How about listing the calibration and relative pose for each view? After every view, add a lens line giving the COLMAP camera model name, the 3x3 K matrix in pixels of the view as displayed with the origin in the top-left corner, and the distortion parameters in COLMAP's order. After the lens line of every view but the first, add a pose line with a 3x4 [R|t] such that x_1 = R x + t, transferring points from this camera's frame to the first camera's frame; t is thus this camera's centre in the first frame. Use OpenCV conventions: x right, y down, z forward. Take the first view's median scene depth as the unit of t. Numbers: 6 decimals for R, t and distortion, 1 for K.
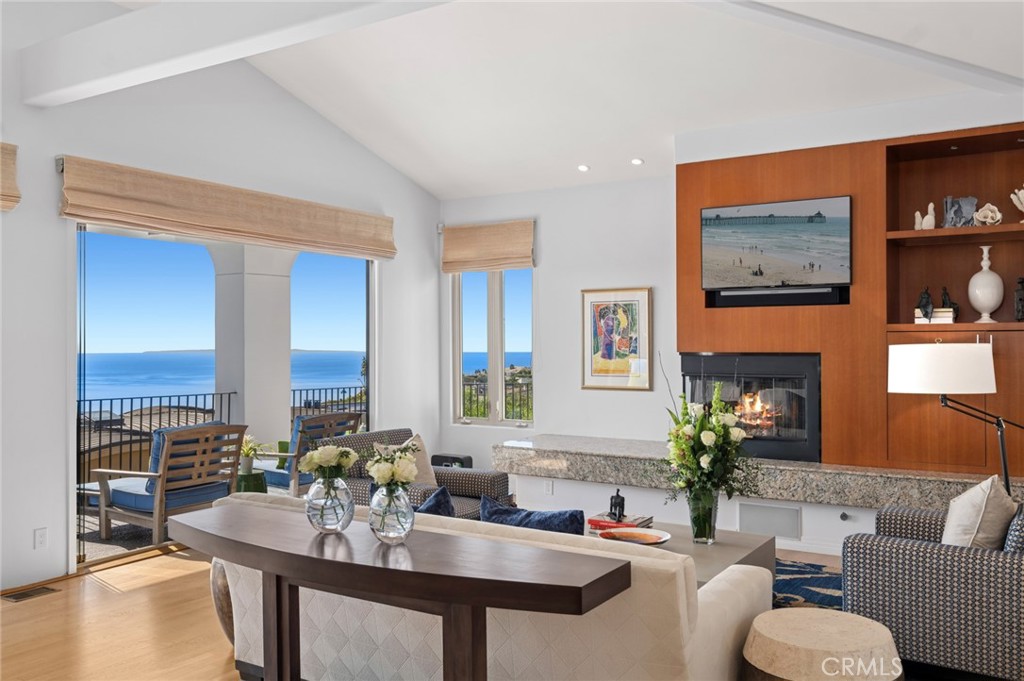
lens RADIAL K [[847.7, 0, 514.0], [0, 847.7, 342.6], [0, 0, 1]] dist [0.009802, 0.003464]
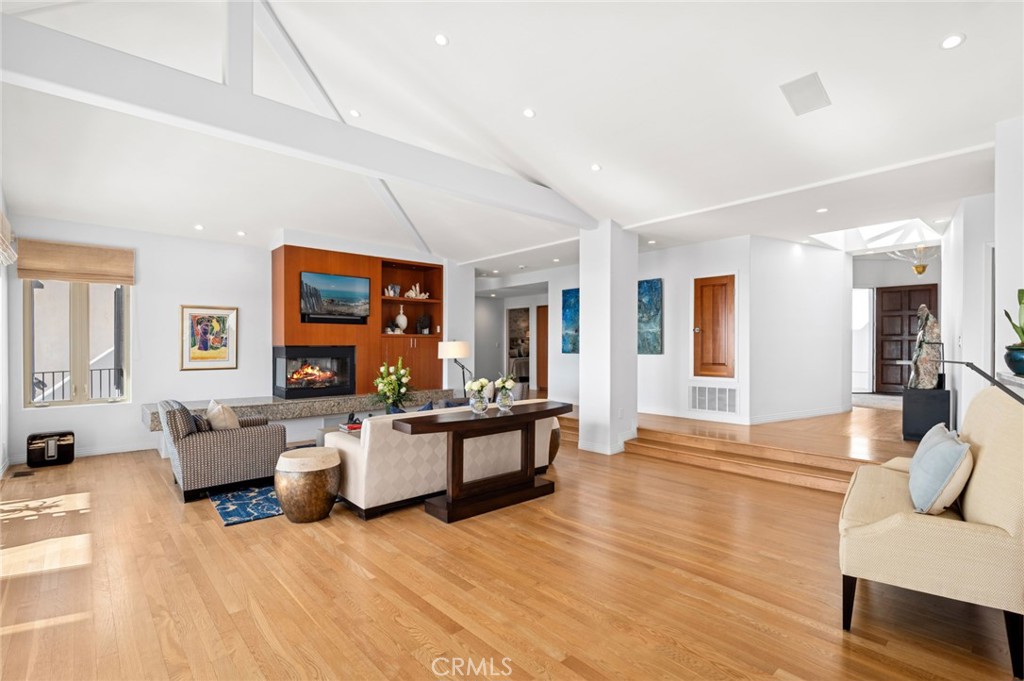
lens RADIAL K [[480.7, 0, 513.4], [0, 480.7, 353.8], [0, 0, 1]] dist [-0.001598, -0.000030]
pose [[0.265969, -0.013723, 0.963884, -0.609231], [-0.001926, 0.999889, 0.014767, 0.011360], [-0.963980, -0.005784, 0.265913, 0.205683]]
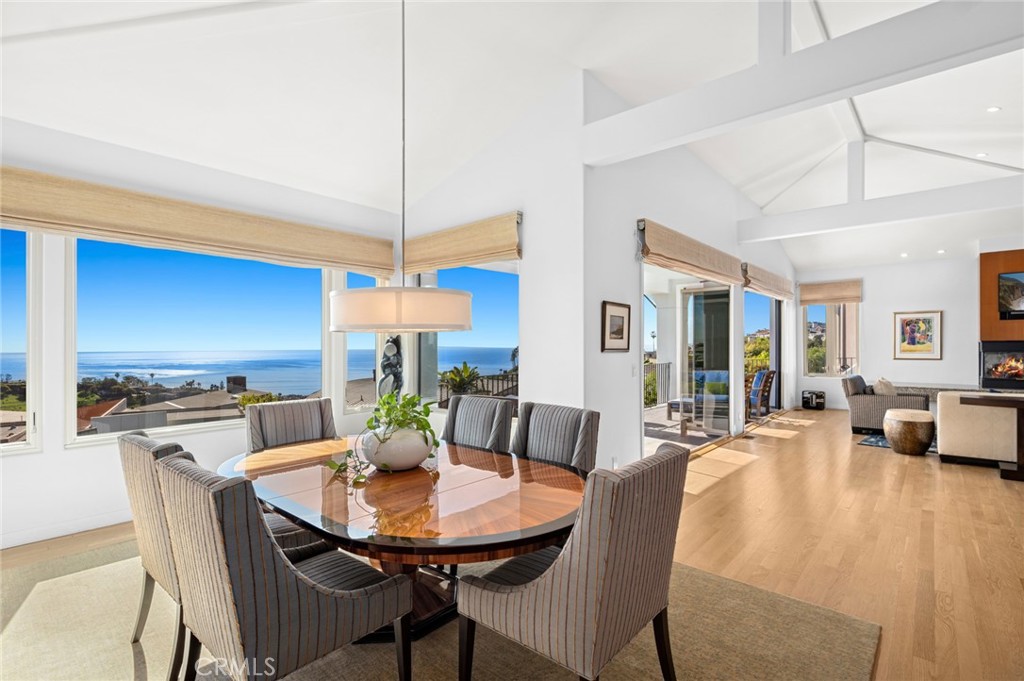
lens RADIAL K [[480.7, 0, 508.3], [0, 480.7, 343.3], [0, 0, 1]] dist [-0.001598, -0.000030]
pose [[0.986160, -0.003592, -0.165760, -0.692409], [0.003472, 0.999993, -0.001010, 0.013172], [0.165762, 0.000420, 0.986166, -0.352483]]
